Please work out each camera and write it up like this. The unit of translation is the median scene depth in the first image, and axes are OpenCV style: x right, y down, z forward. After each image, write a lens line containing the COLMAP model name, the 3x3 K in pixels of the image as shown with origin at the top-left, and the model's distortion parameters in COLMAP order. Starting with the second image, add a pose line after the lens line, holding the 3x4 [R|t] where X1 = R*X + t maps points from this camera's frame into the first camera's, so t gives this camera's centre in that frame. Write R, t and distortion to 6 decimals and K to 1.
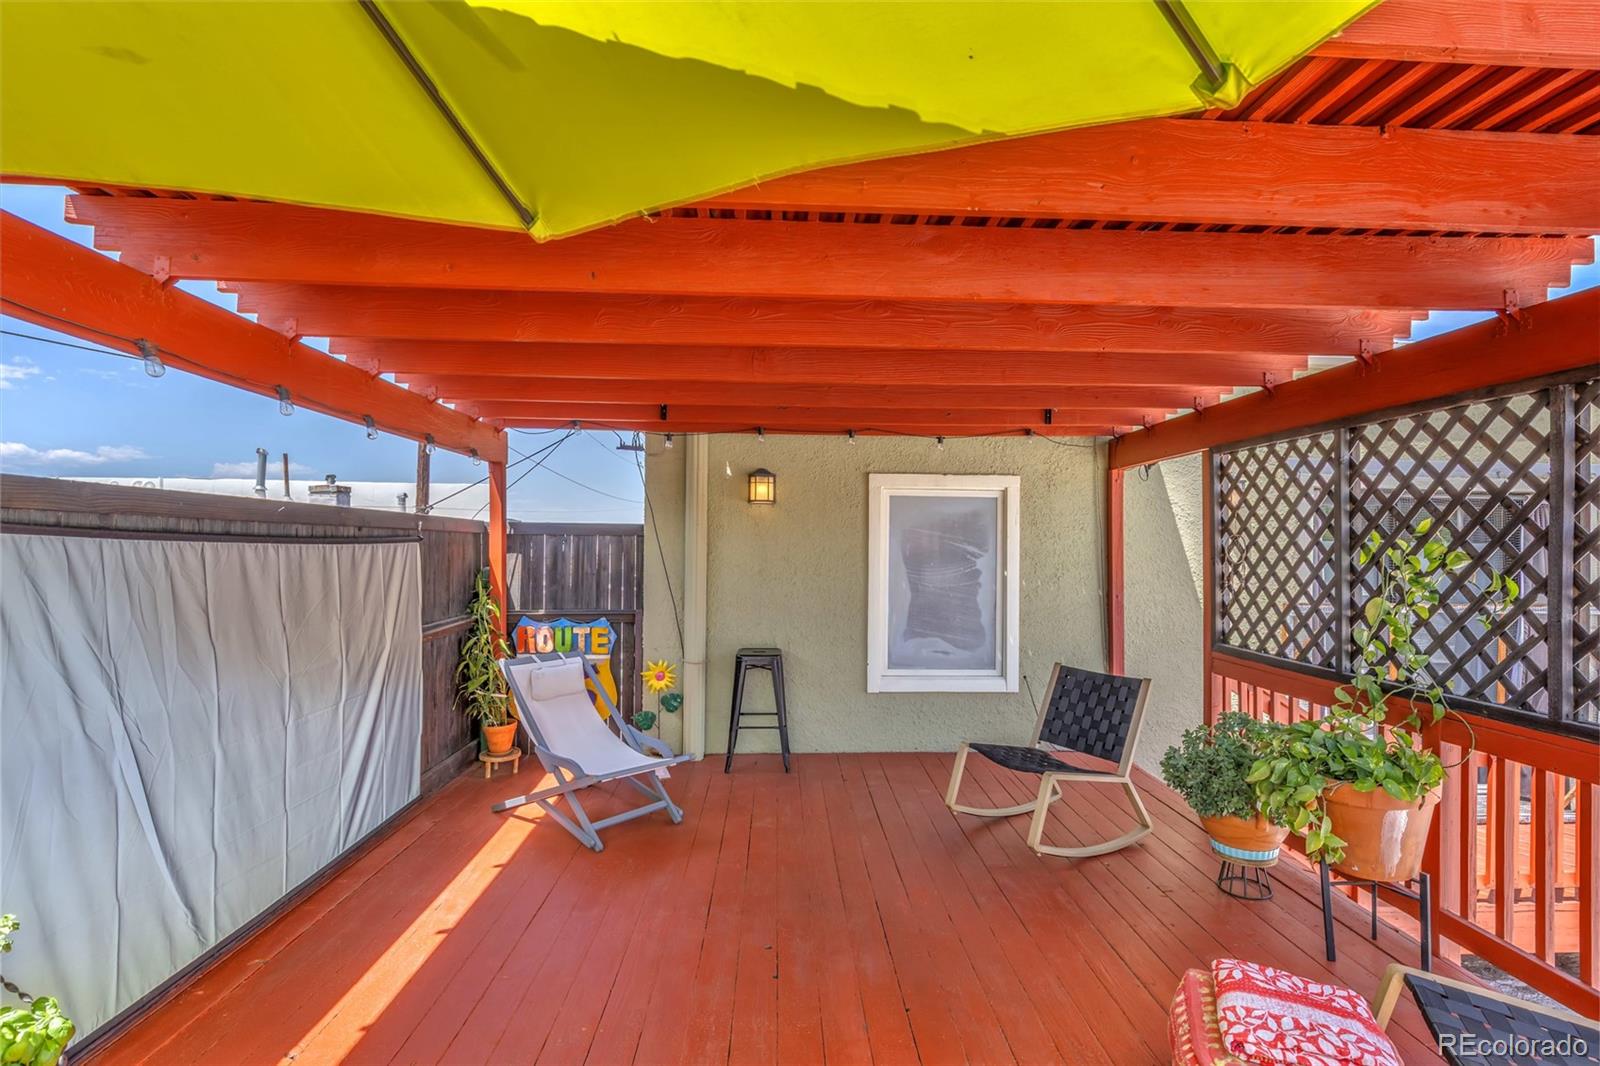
lens RADIAL K [[801.9, 0, 800.4], [0, 801.9, 541.2], [0, 0, 1]] dist [0.023291, 0.000673]
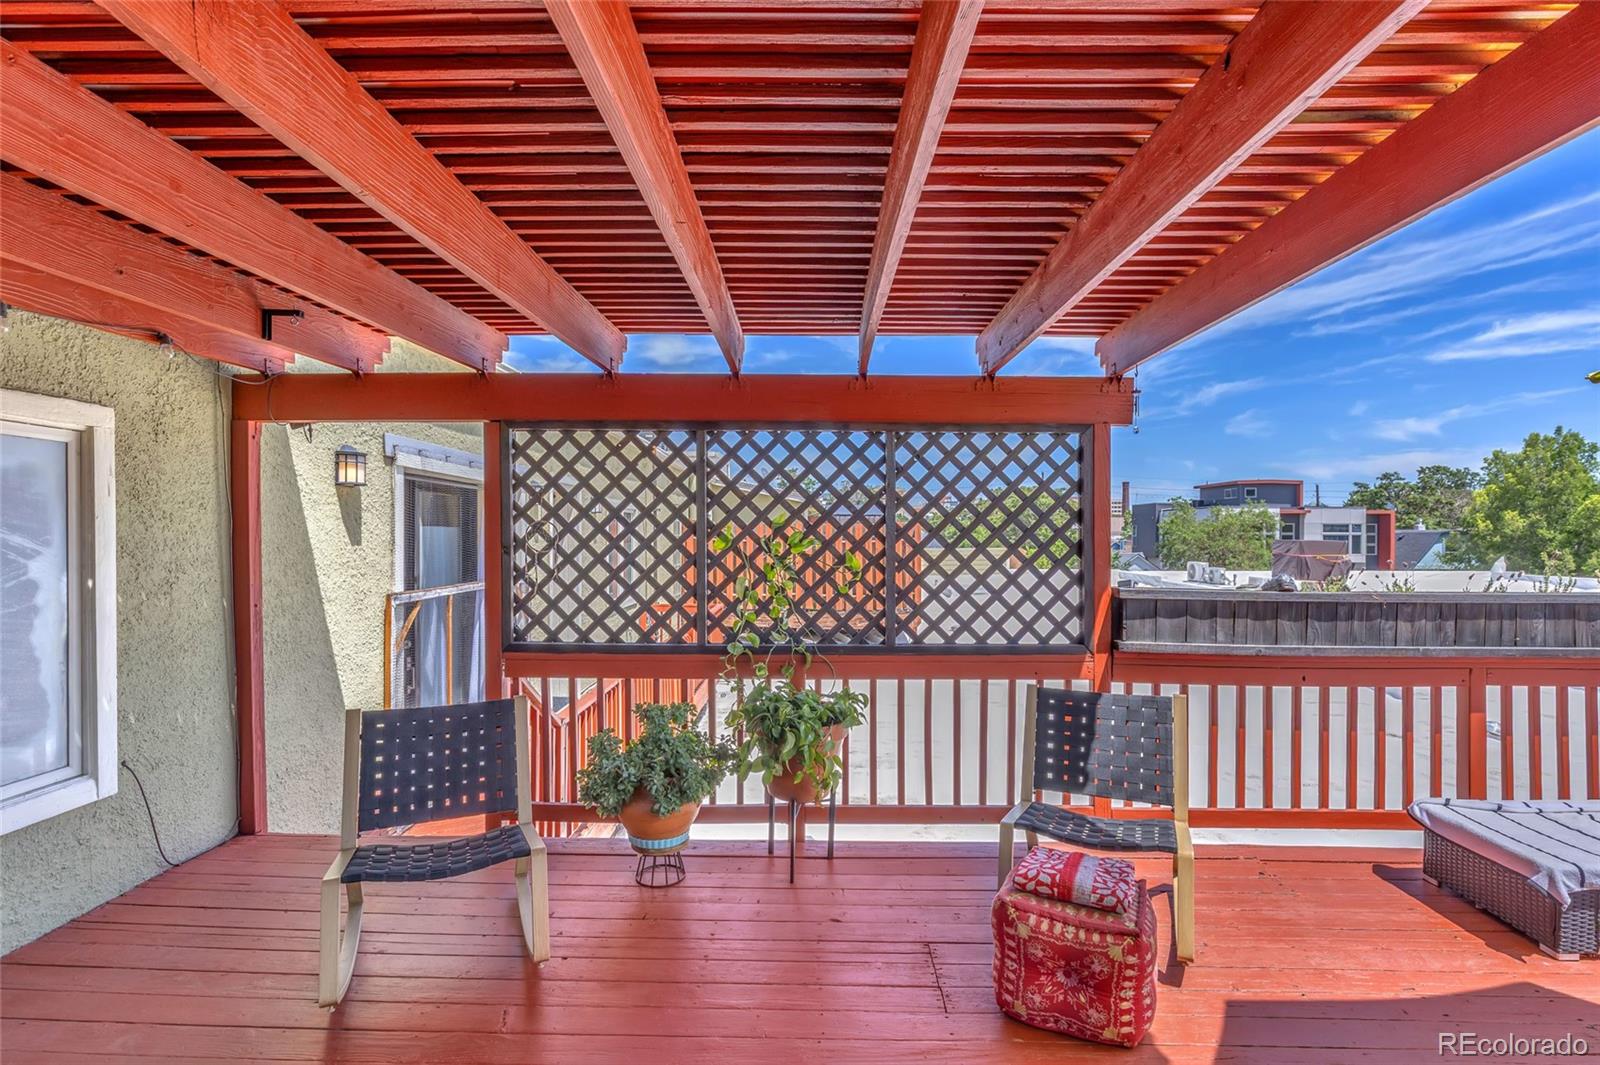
lens RADIAL K [[801.9, 0, 795.2], [0, 801.9, 531.3], [0, 0, 1]] dist [0.023291, 0.000673]
pose [[0.058618, -0.006924, 0.998256, -0.350666], [-0.011078, 0.999910, 0.007586, -0.006824], [-0.998219, -0.011503, 0.058536, 0.643122]]
